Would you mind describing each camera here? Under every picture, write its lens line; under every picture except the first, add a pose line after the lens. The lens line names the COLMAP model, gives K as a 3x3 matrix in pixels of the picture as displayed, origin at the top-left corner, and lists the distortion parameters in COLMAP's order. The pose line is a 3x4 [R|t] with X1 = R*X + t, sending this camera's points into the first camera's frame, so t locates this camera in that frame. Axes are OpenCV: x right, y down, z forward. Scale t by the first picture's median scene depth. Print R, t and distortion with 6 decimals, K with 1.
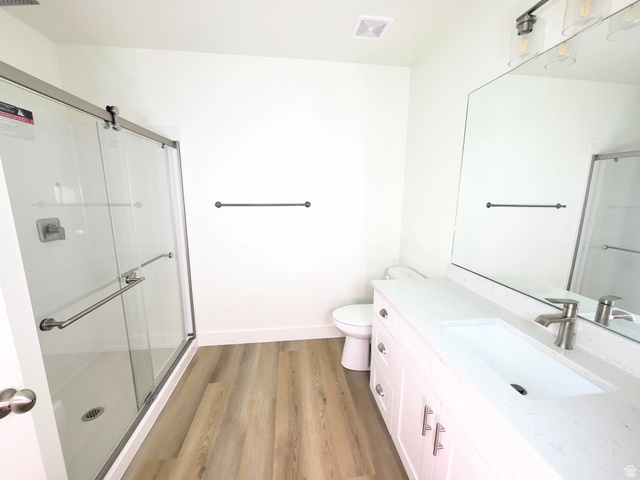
lens RADIAL K [[255.2, 0, 319.7], [0, 255.2, 240.7], [0, 0, 1]] dist [-0.012781, 0.001416]
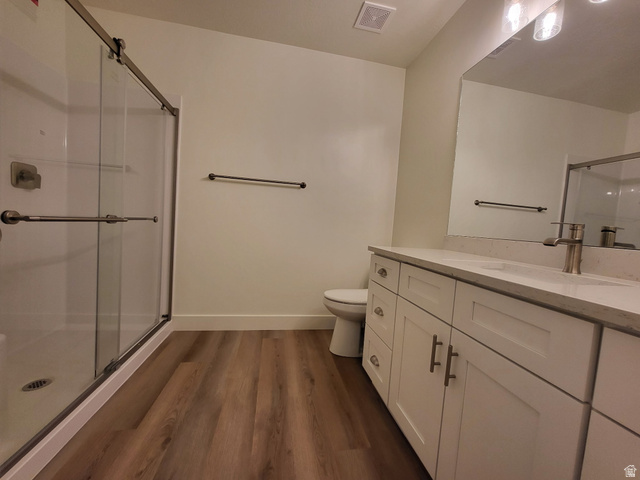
lens RADIAL K [[255.2, 0, 320.7], [0, 255.2, 240.1], [0, 0, 1]] dist [-0.012781, 0.001416]
pose [[0.996175, 0.061268, 0.062303, -0.040116], [-0.053501, 0.991392, -0.119493, 0.256151], [-0.069088, 0.115703, 0.990878, 0.048018]]
